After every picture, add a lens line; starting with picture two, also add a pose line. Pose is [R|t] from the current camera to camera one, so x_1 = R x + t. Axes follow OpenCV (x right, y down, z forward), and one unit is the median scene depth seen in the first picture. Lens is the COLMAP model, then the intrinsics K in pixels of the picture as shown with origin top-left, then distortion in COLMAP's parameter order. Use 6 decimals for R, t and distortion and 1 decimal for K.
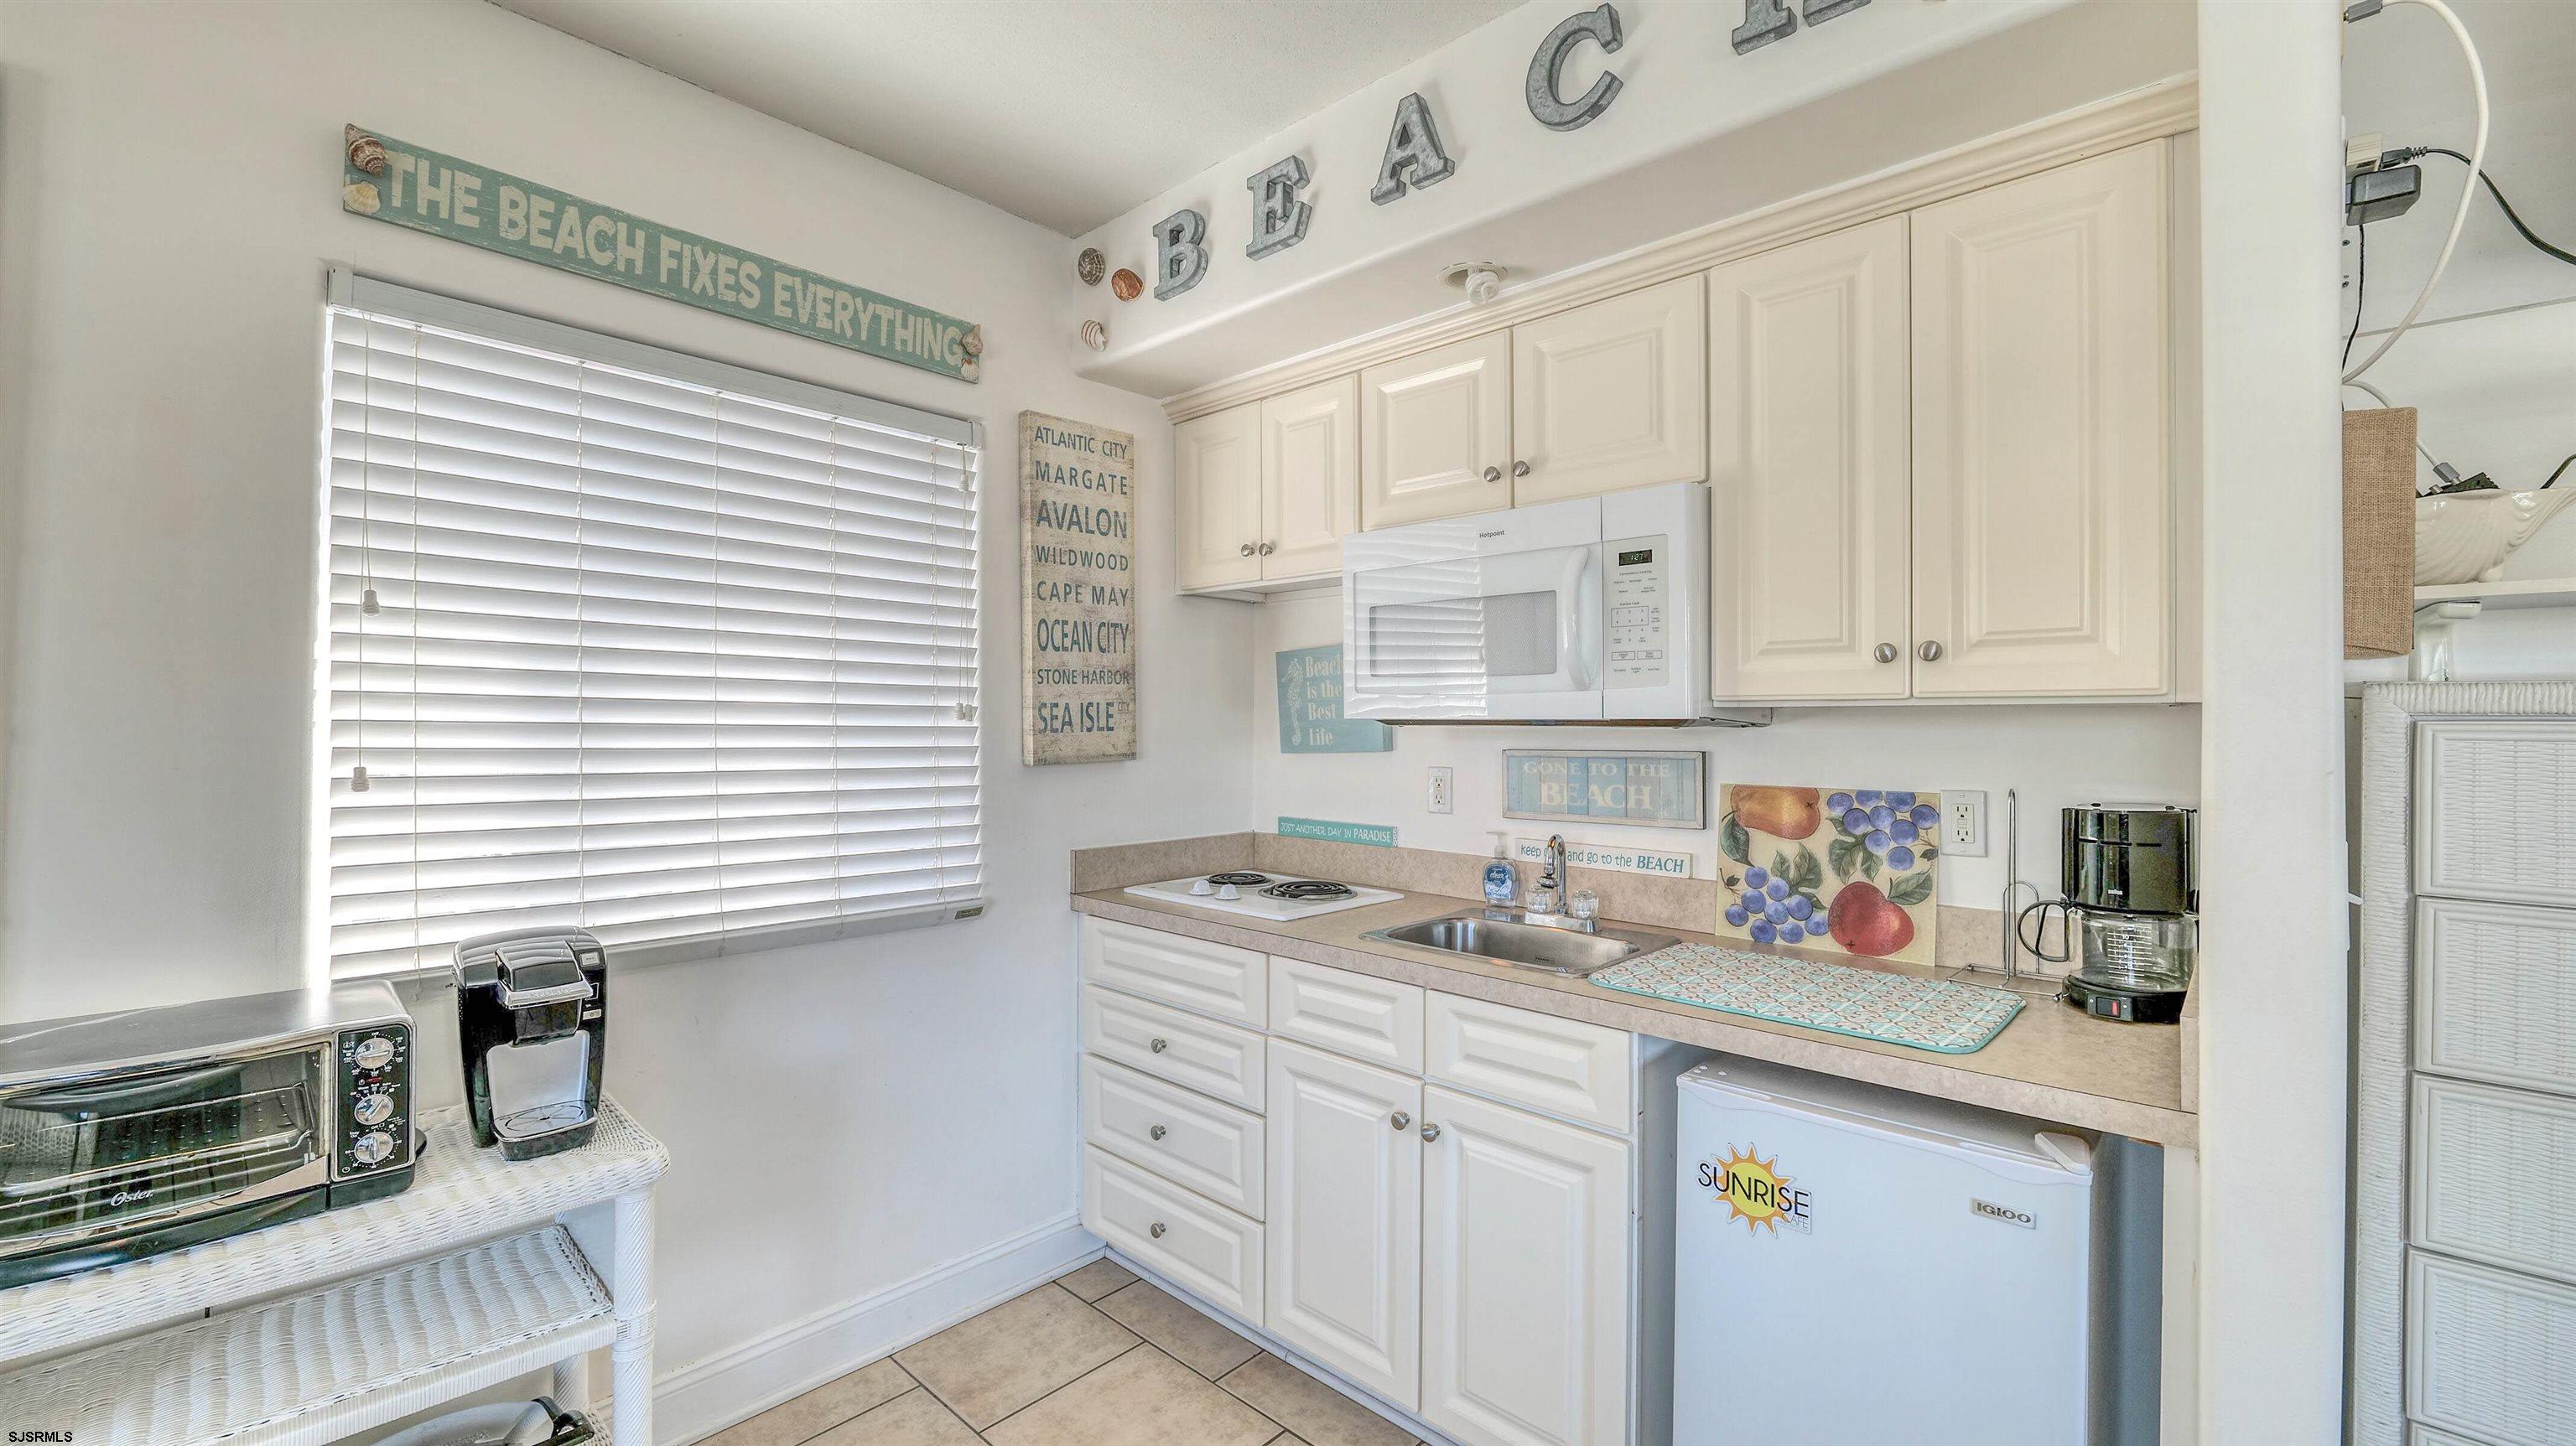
lens RADIAL K [[1045.2, 0, 1276.4], [0, 1045.2, 716.7], [0, 0, 1]] dist [-0.013432, 0.001420]
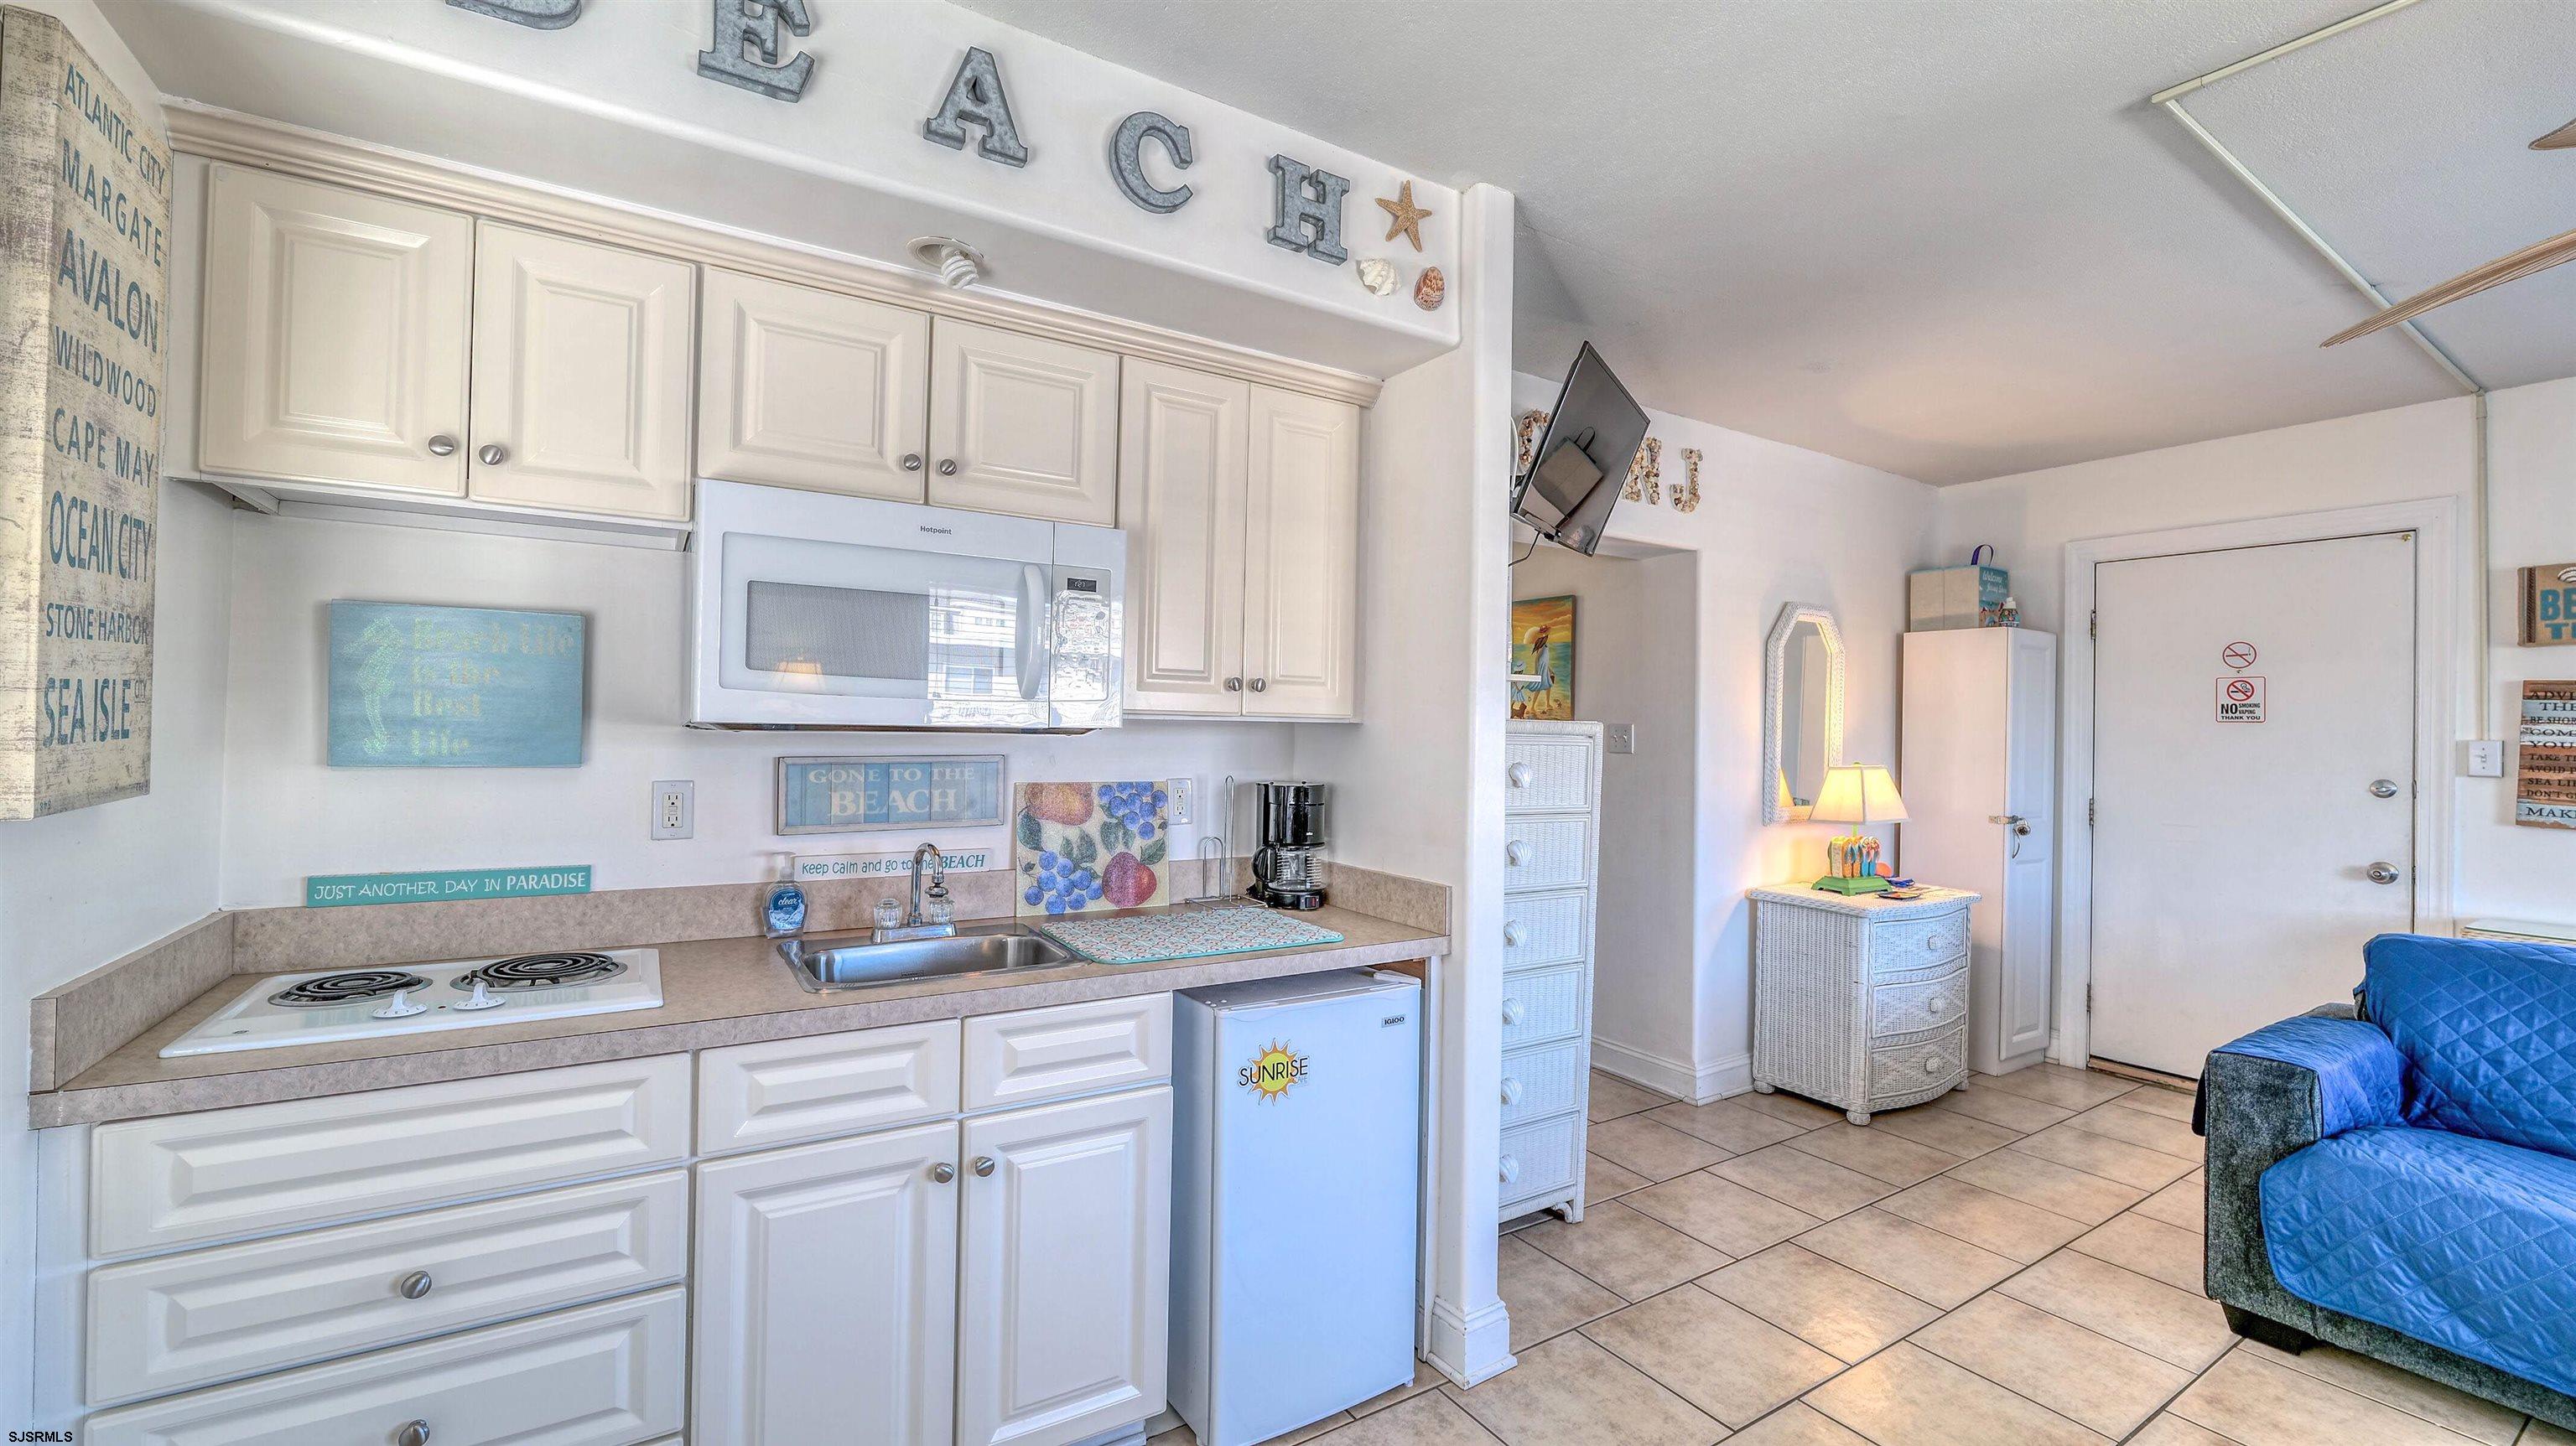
lens RADIAL K [[1045.2, 0, 1275.8], [0, 1045.2, 717.3], [0, 0, 1]] dist [-0.013432, 0.001420]
pose [[0.256231, 0.011956, 0.966542, -0.641911], [-0.021440, 0.999748, -0.006683, -0.005774], [-0.966378, -0.019010, 0.256423, 0.468908]]
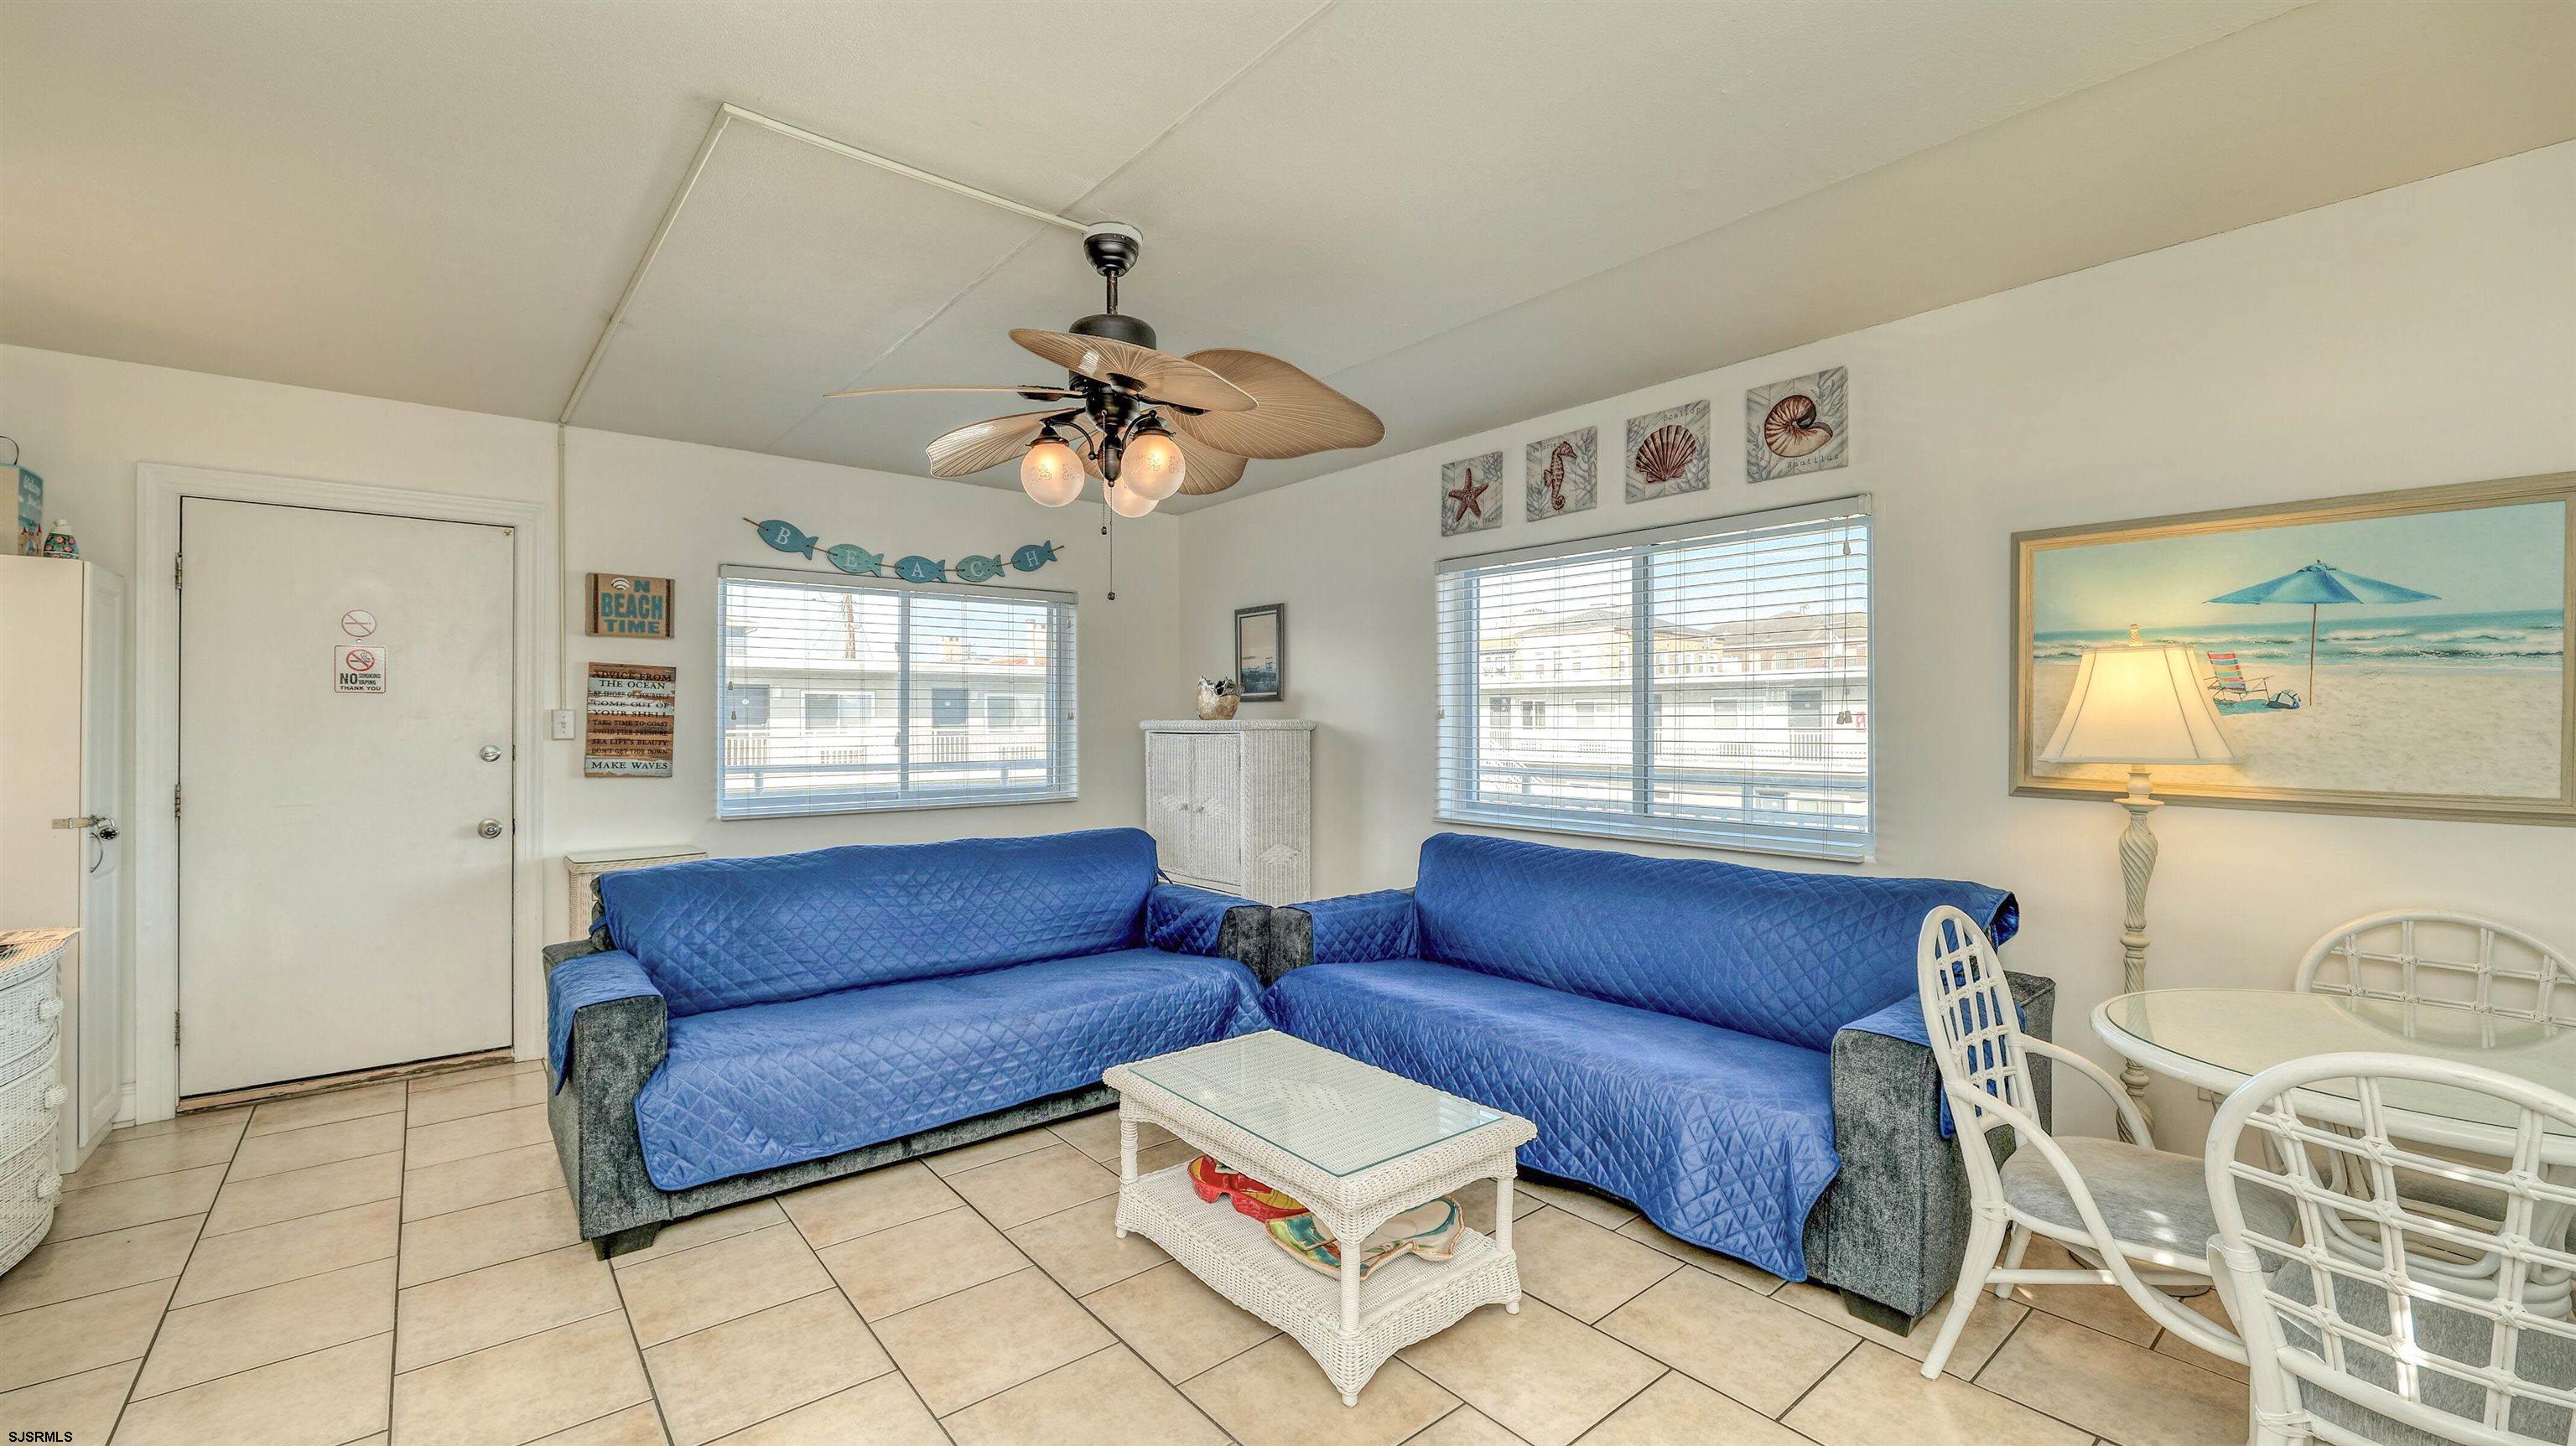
lens RADIAL K [[1045.2, 0, 1278.4], [0, 1045.2, 718.2], [0, 0, 1]] dist [-0.013432, 0.001420]
pose [[-0.991145, -0.003394, 0.132742, -0.198073], [-0.004353, 0.999966, -0.006939, 0.003756], [-0.132714, -0.007455, -0.991126, 0.868709]]
